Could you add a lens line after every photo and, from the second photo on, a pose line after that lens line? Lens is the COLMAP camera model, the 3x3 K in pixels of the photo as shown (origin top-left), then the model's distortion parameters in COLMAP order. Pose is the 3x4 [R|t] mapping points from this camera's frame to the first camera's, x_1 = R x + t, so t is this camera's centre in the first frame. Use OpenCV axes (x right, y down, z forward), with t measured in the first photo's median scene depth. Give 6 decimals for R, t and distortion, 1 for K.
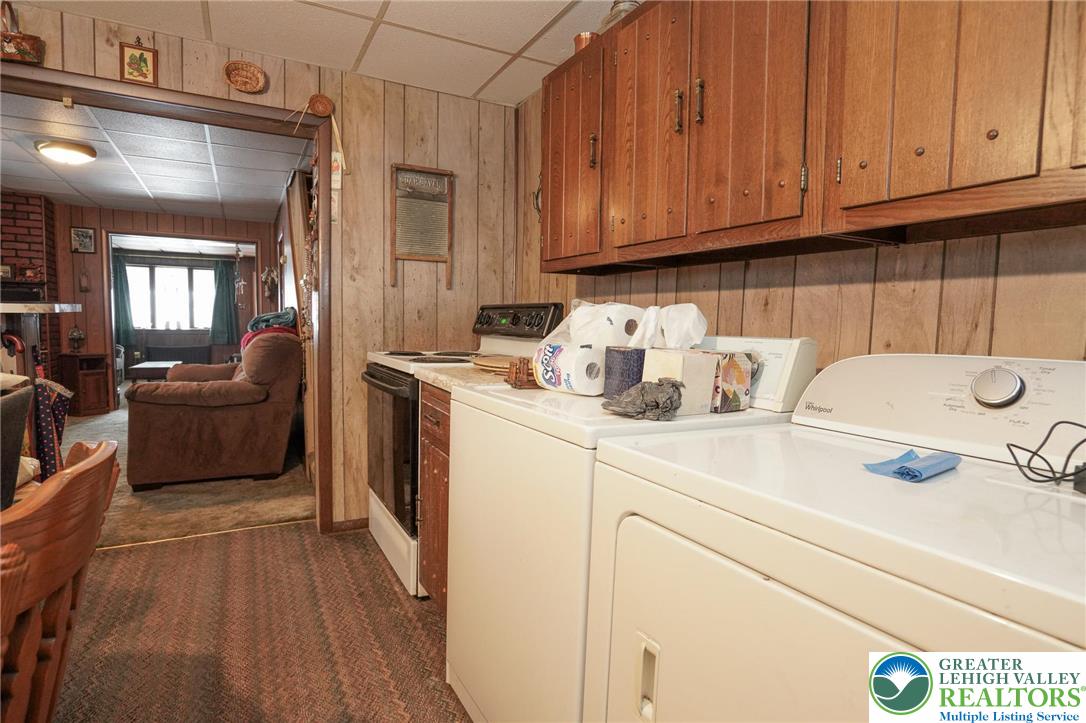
lens RADIAL K [[510.6, 0, 518.2], [0, 510.6, 361.9], [0, 0, 1]] dist [-0.046370, 0.017843]
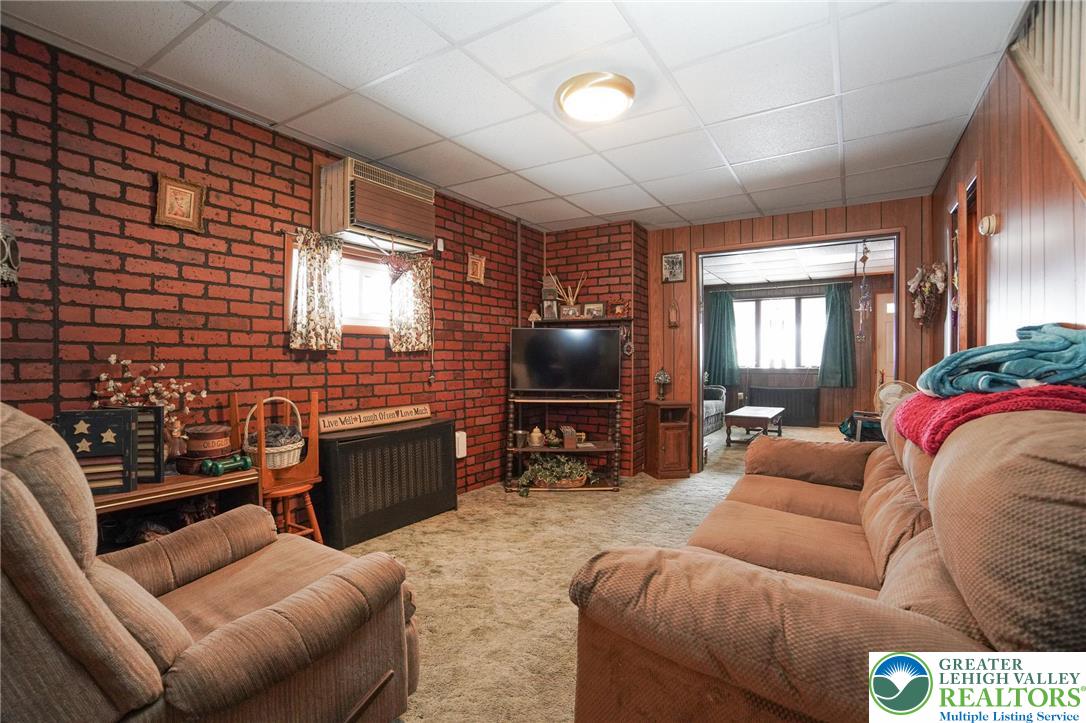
lens RADIAL K [[510.6, 0, 518.2], [0, 510.6, 361.9], [0, 0, 1]] dist [-0.046370, 0.017843]
pose [[0.464839, -0.008775, -0.885352, -0.226906], [-0.054247, 0.997790, -0.038371, -0.035450], [0.883732, 0.065864, 0.463336, 0.367301]]
